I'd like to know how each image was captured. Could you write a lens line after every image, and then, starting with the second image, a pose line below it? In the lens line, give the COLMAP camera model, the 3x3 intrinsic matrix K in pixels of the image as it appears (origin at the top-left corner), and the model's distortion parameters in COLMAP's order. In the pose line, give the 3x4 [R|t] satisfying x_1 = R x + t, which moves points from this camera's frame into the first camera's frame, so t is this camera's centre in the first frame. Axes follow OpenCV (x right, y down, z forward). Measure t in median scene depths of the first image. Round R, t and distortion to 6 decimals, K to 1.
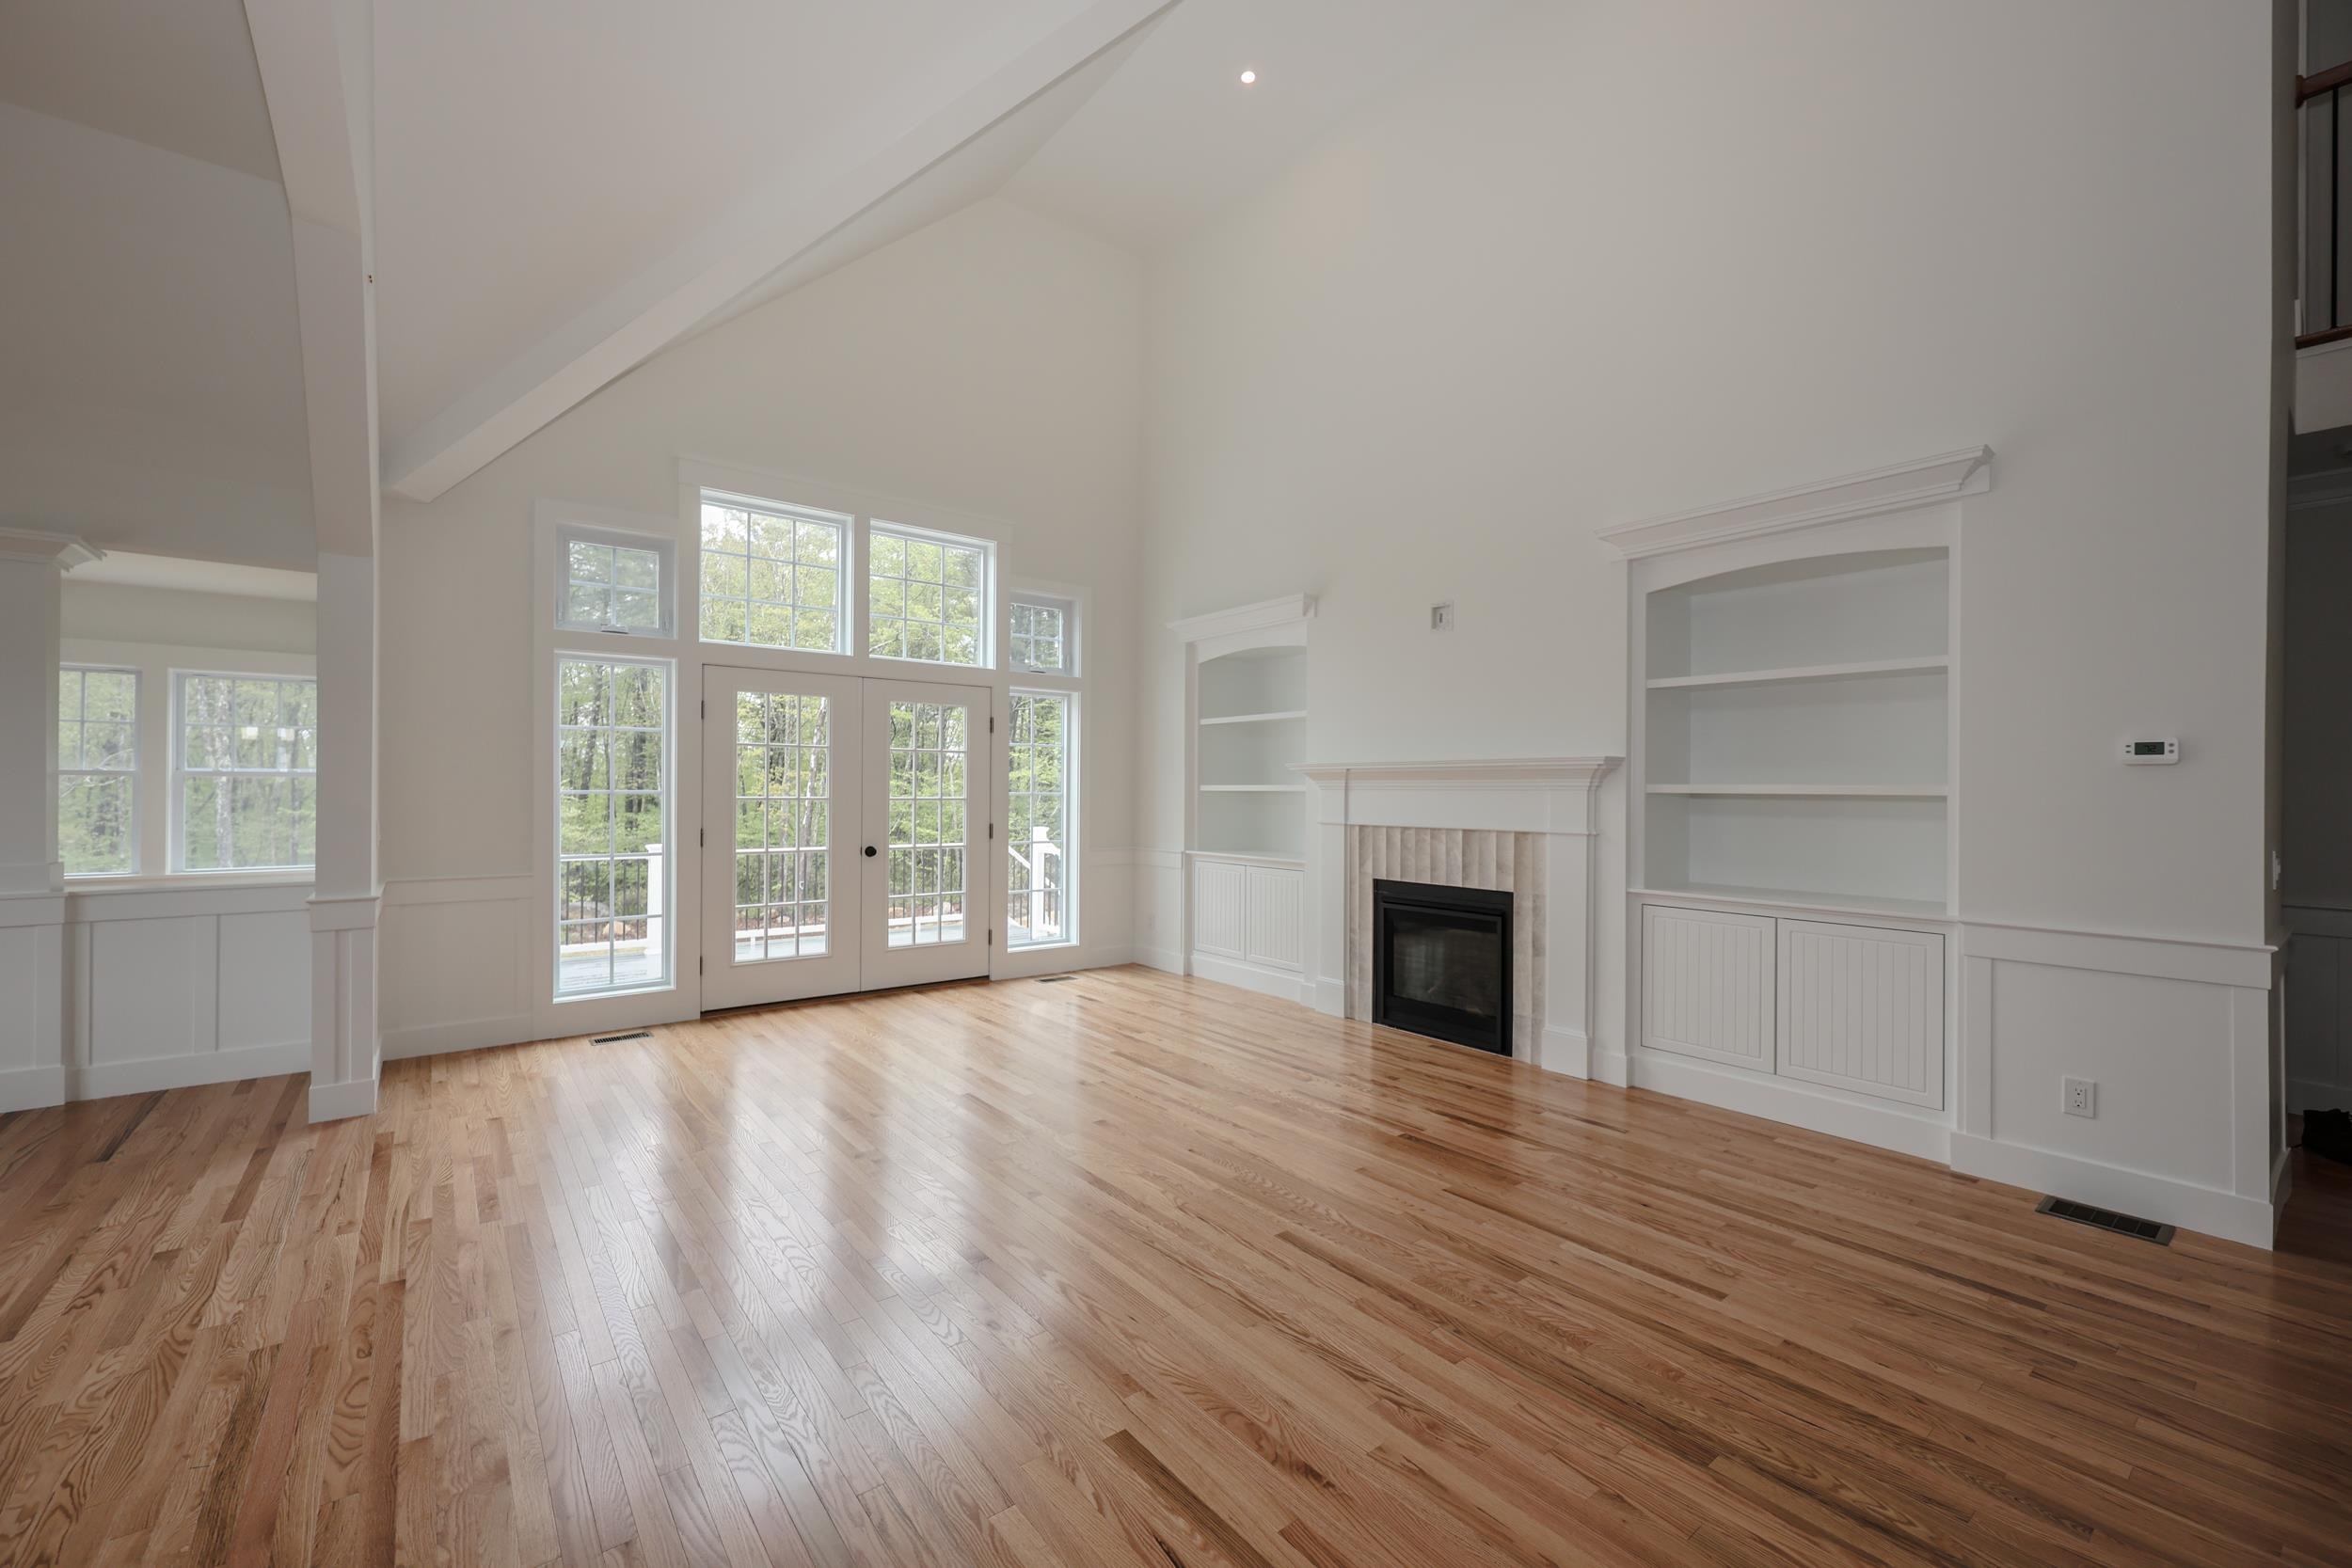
lens RADIAL K [[960.6, 0, 1175.7], [0, 960.6, 786.0], [0, 0, 1]] dist [0.007134, -0.000426]
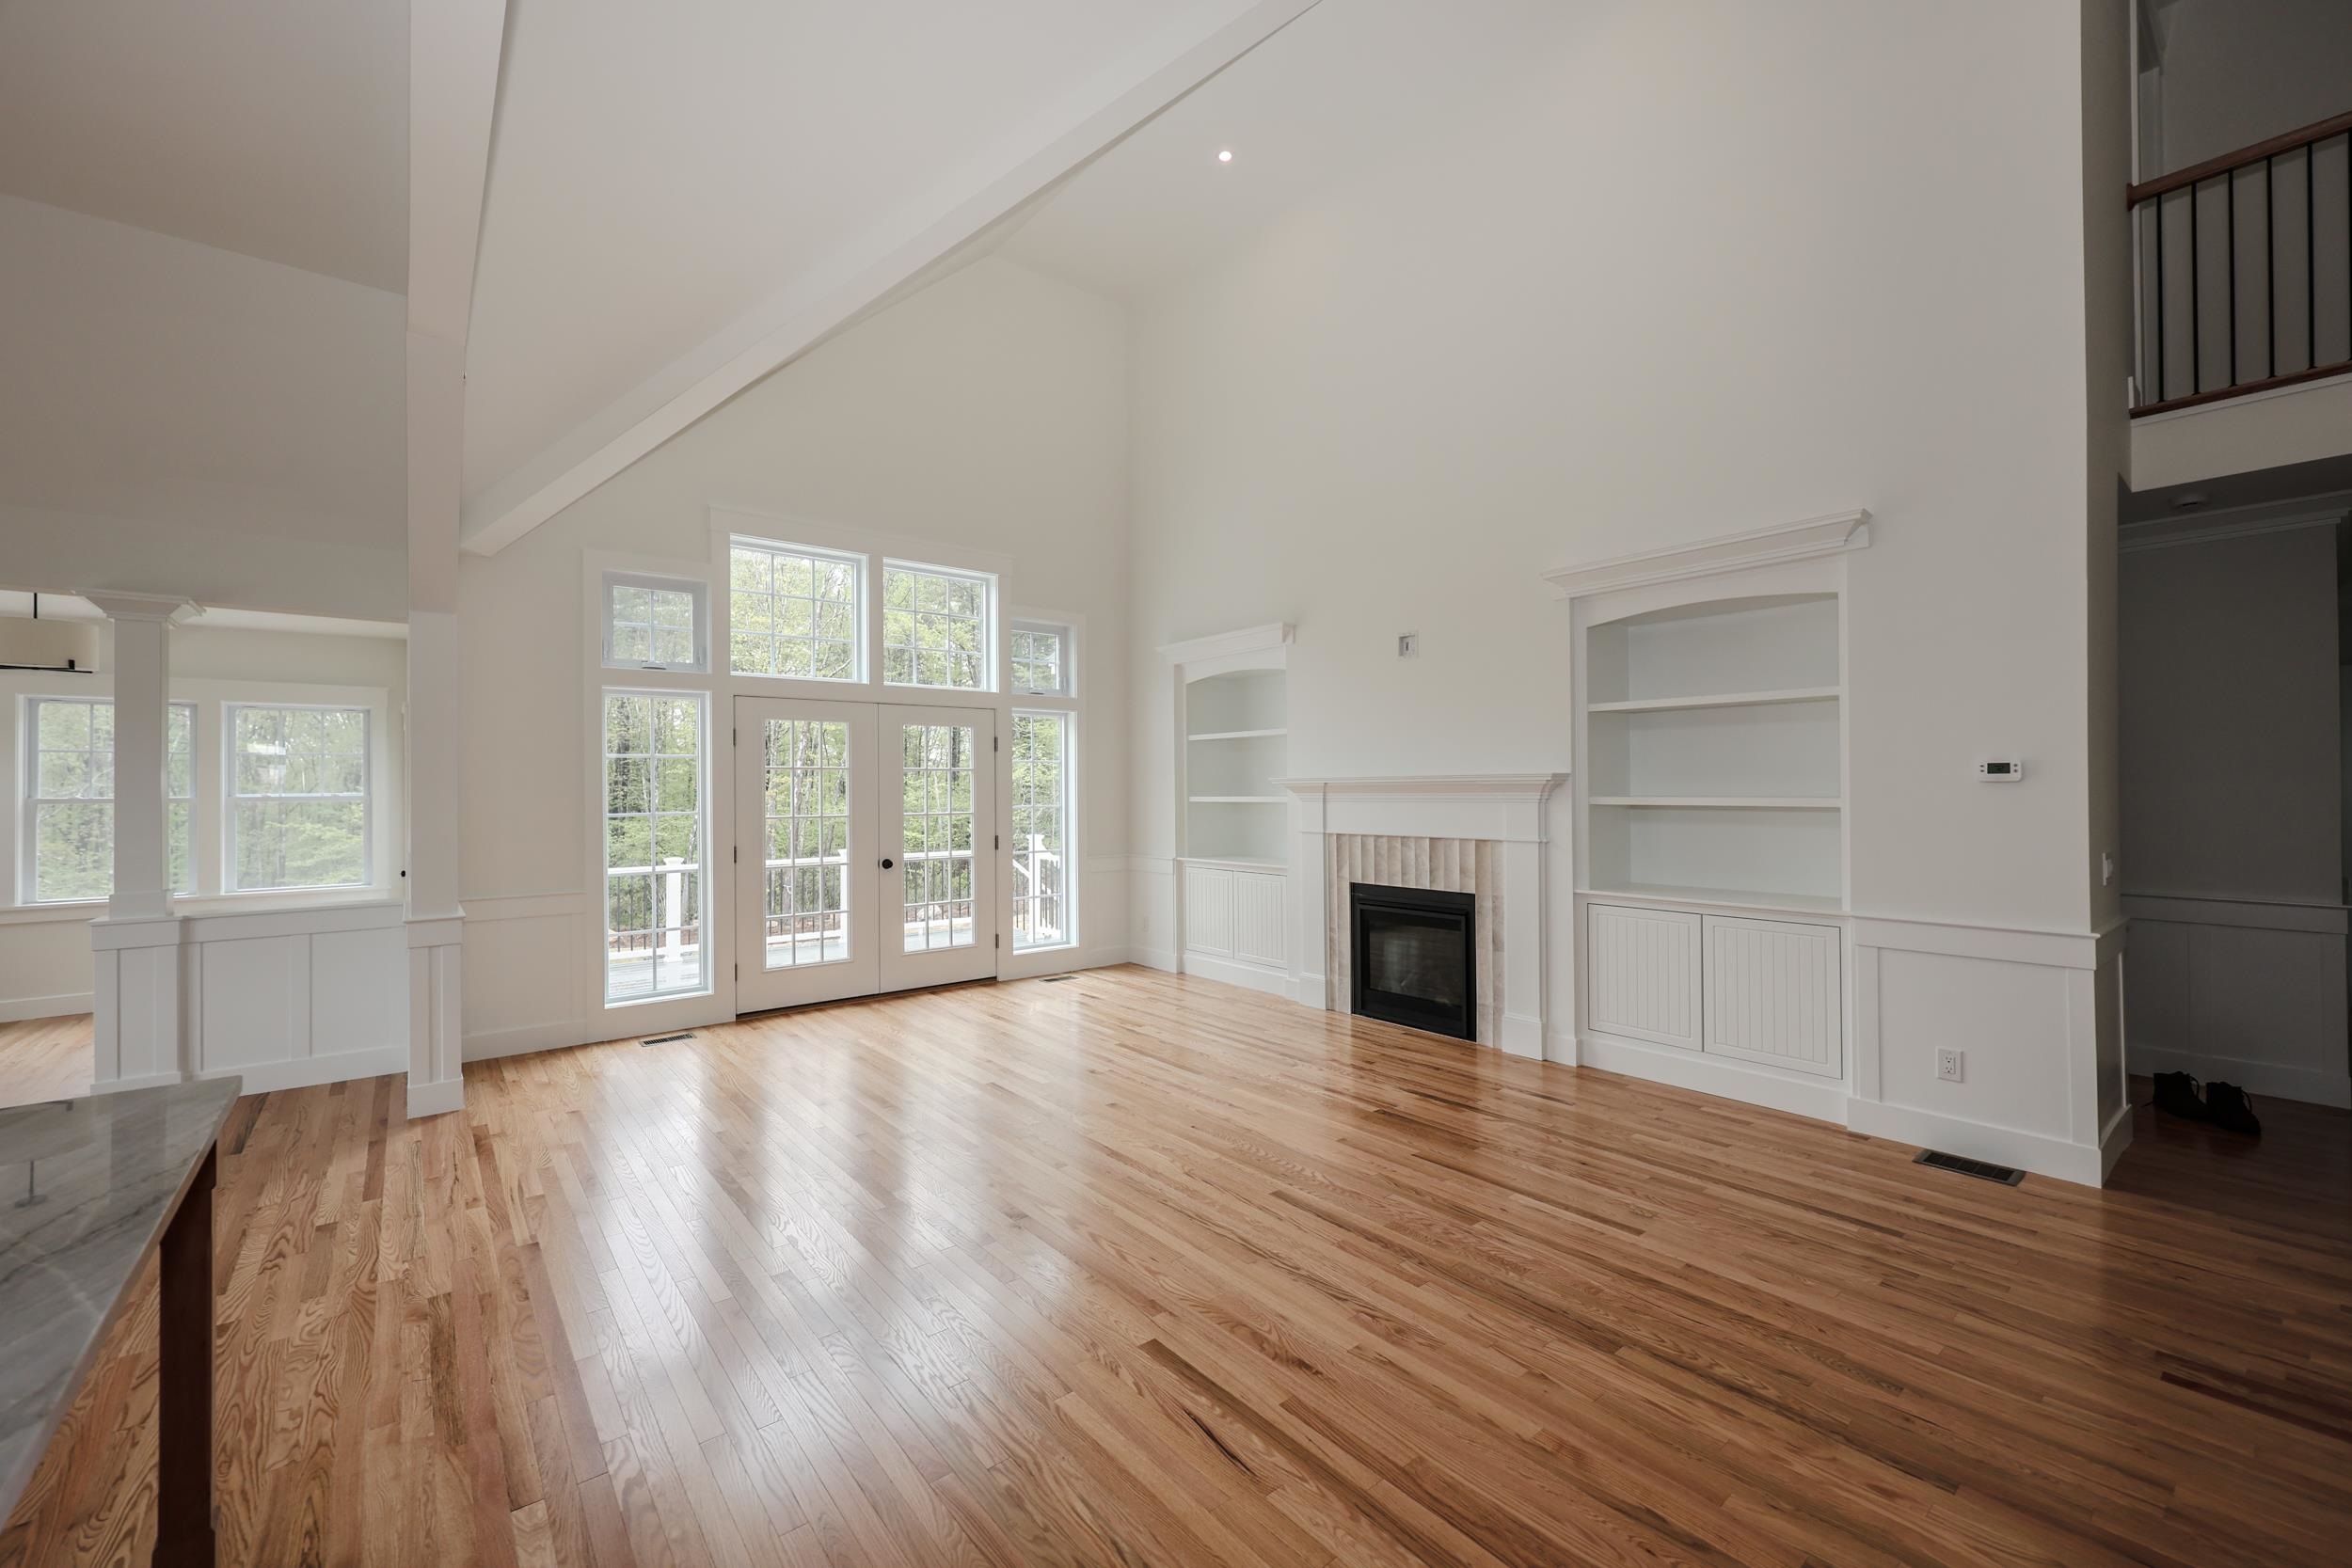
lens RADIAL K [[960.6, 0, 1167.3], [0, 960.6, 775.9], [0, 0, 1]] dist [0.007134, -0.000426]
pose [[0.999813, -0.014627, 0.012619, -0.023223], [0.014716, 0.999867, -0.006995, -0.030787], [-0.012515, 0.007179, 0.999896, -0.145270]]
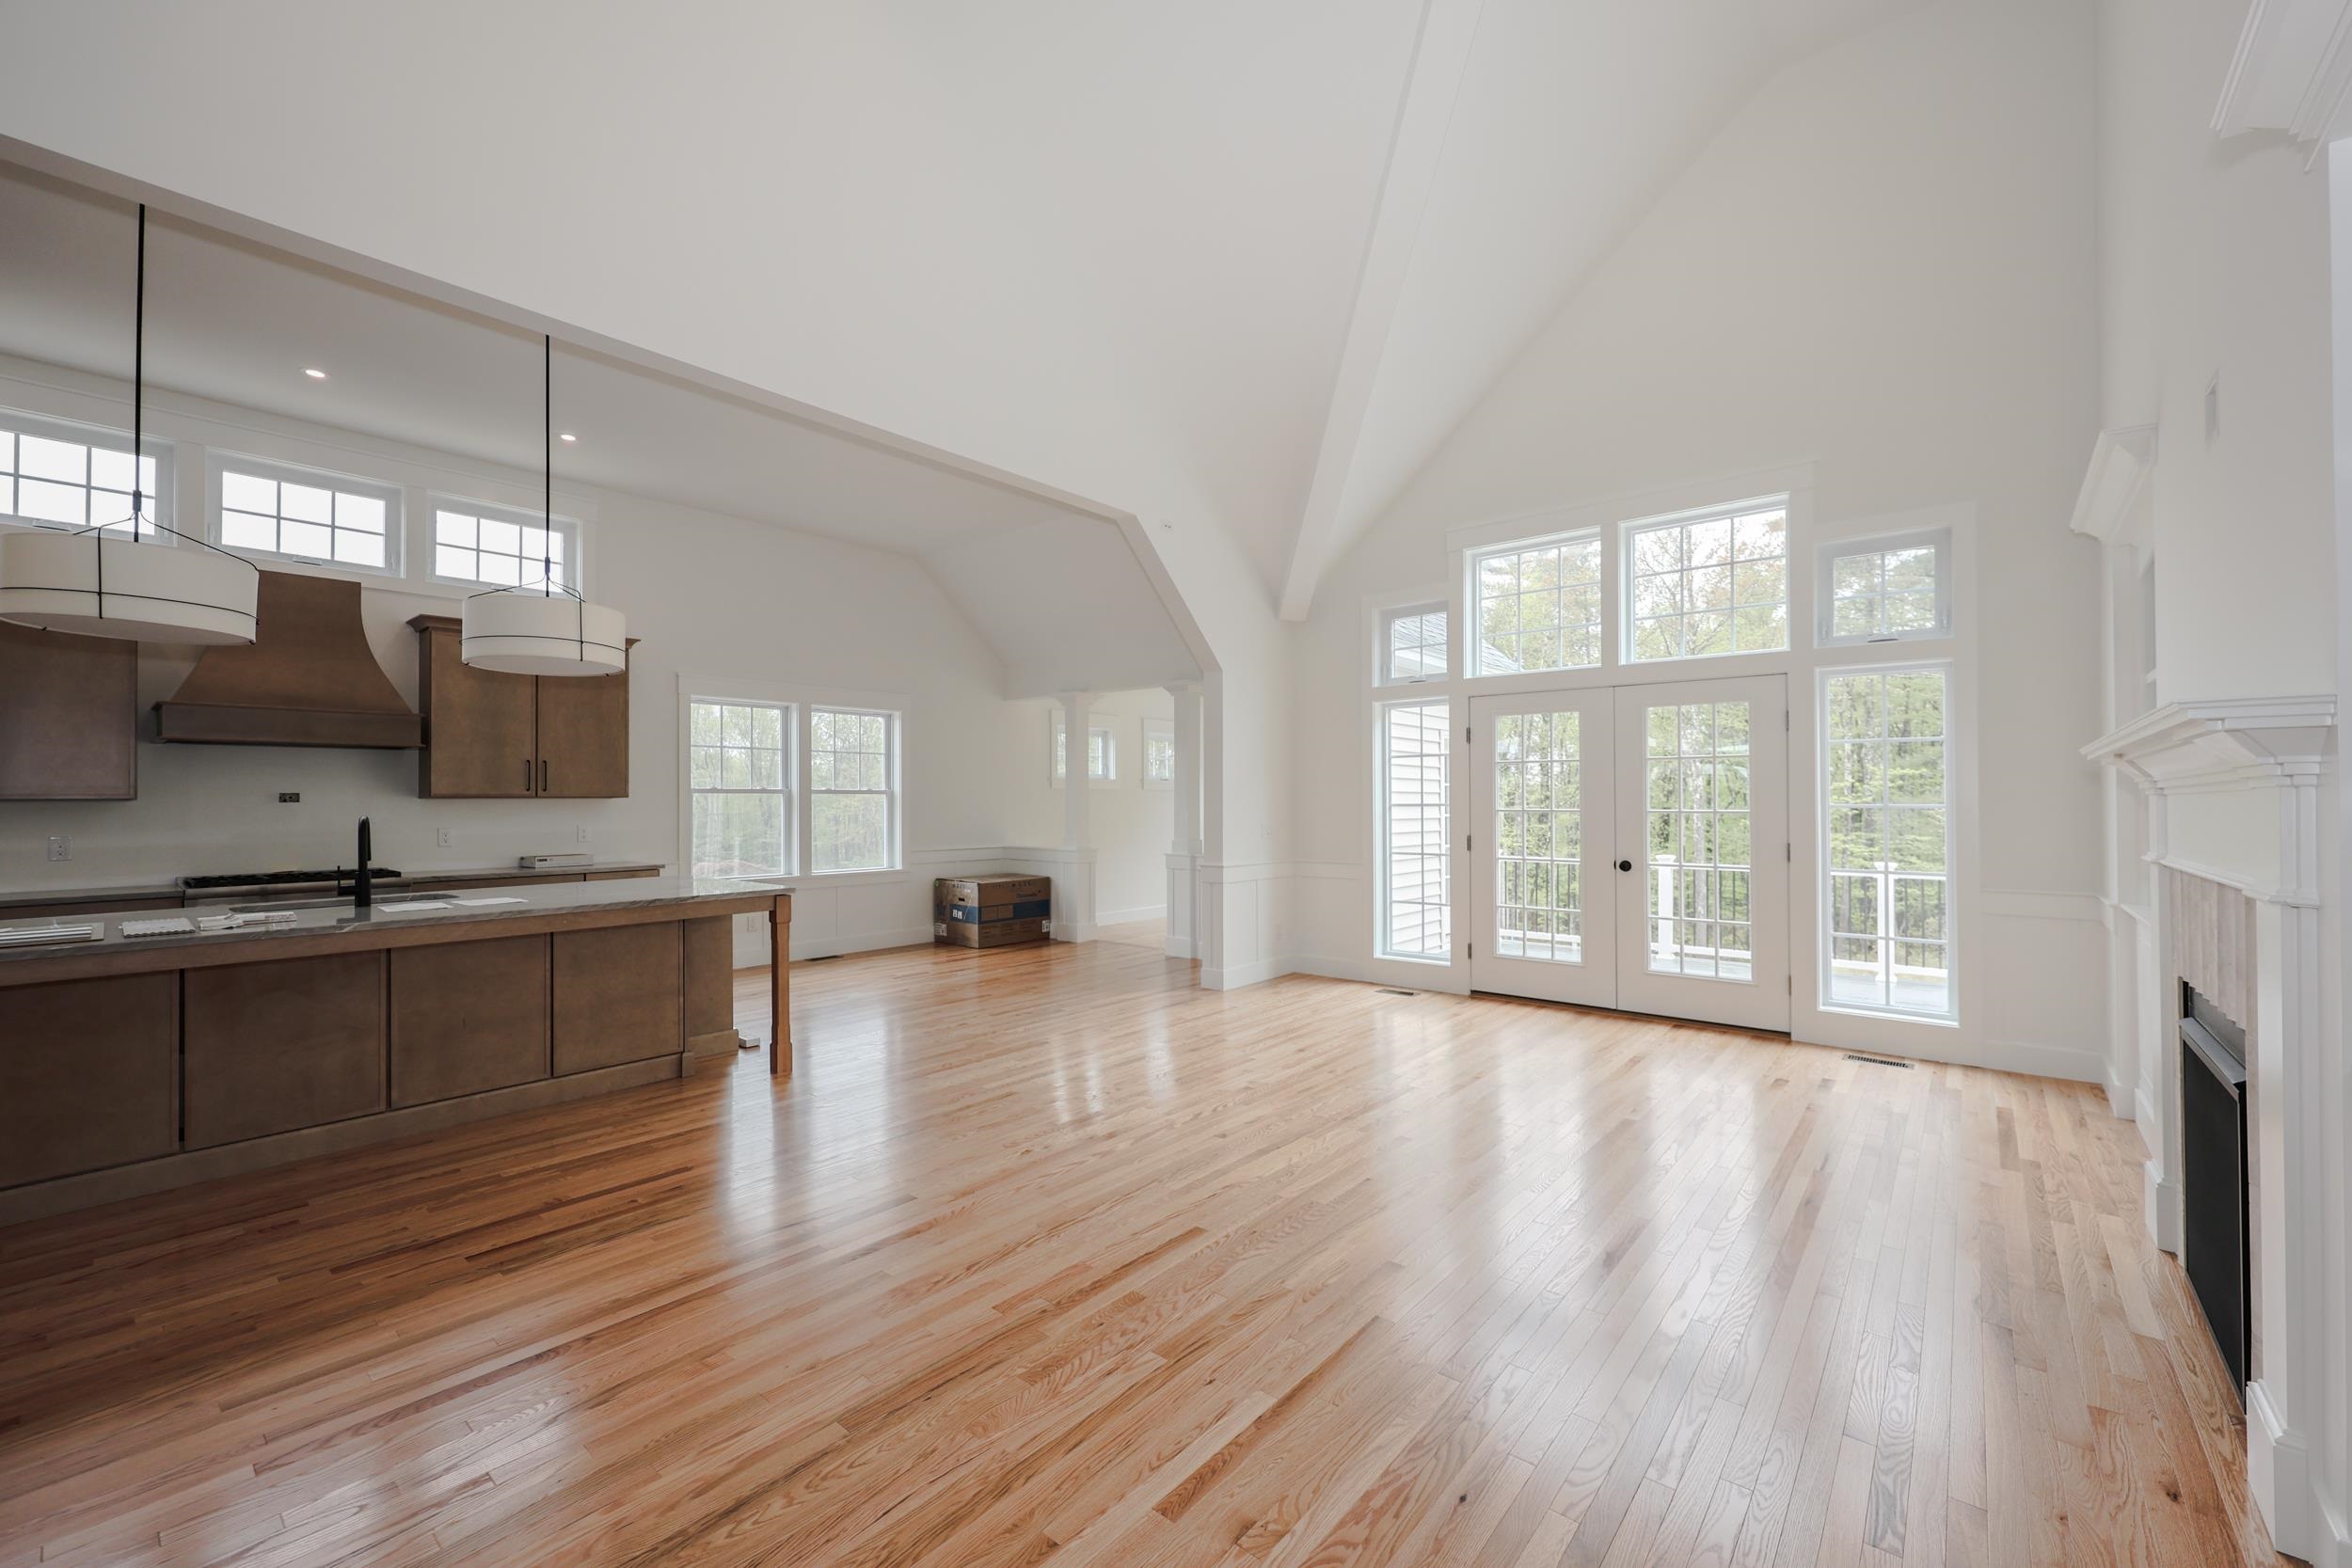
lens RADIAL K [[960.6, 0, 1178.8], [0, 960.6, 807.0], [0, 0, 1]] dist [0.007134, -0.000426]
pose [[0.187775, -0.003014, -0.982207, 0.910264], [0.009248, 0.999956, -0.001301, 0.009156], [0.982168, -0.008839, 0.187795, 0.635530]]
